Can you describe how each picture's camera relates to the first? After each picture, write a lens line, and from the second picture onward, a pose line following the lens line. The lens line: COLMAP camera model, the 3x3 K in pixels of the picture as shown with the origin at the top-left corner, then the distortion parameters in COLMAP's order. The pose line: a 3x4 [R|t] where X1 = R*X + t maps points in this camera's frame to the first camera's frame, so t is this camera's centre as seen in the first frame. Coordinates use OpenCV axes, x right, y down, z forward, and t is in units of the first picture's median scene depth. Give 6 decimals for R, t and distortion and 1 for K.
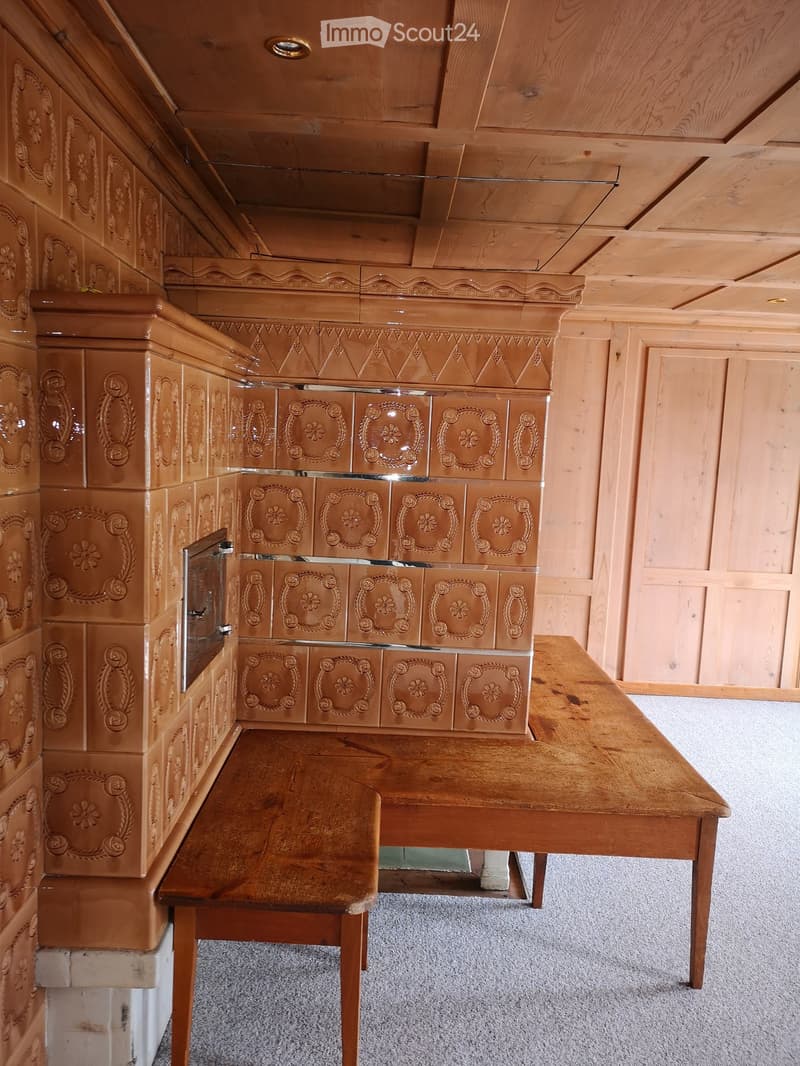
lens RADIAL K [[843.3, 0, 400.0], [0, 843.3, 533.0], [0, 0, 1]] dist [0.039657, 0.000528]
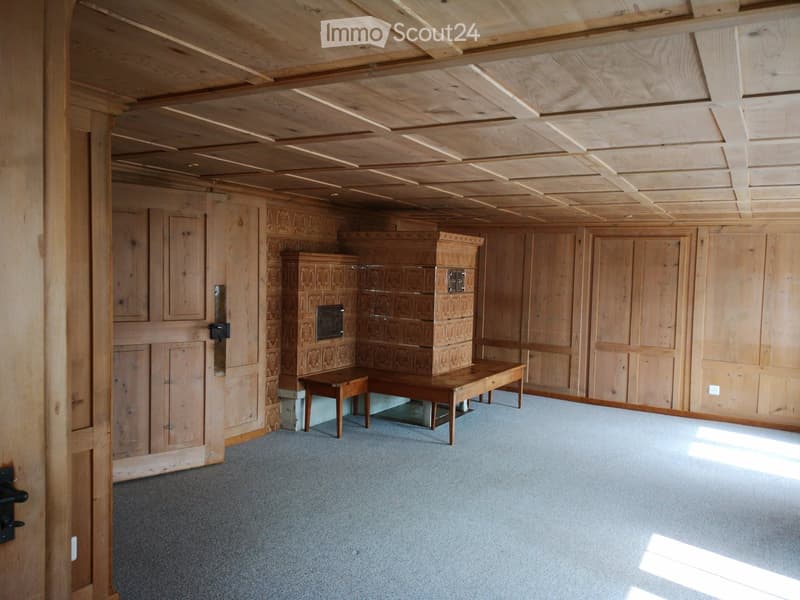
lens RADIAL K [[628.9, 0, 400.0], [0, 628.9, 300.0], [0, 0, 1]] dist [0.102509, 0.000725]
pose [[0.863432, 0.007429, -0.504411, 1.287989], [-0.050708, 0.996105, -0.072130, 0.147549], [0.501911, 0.087856, 0.860446, -1.147278]]
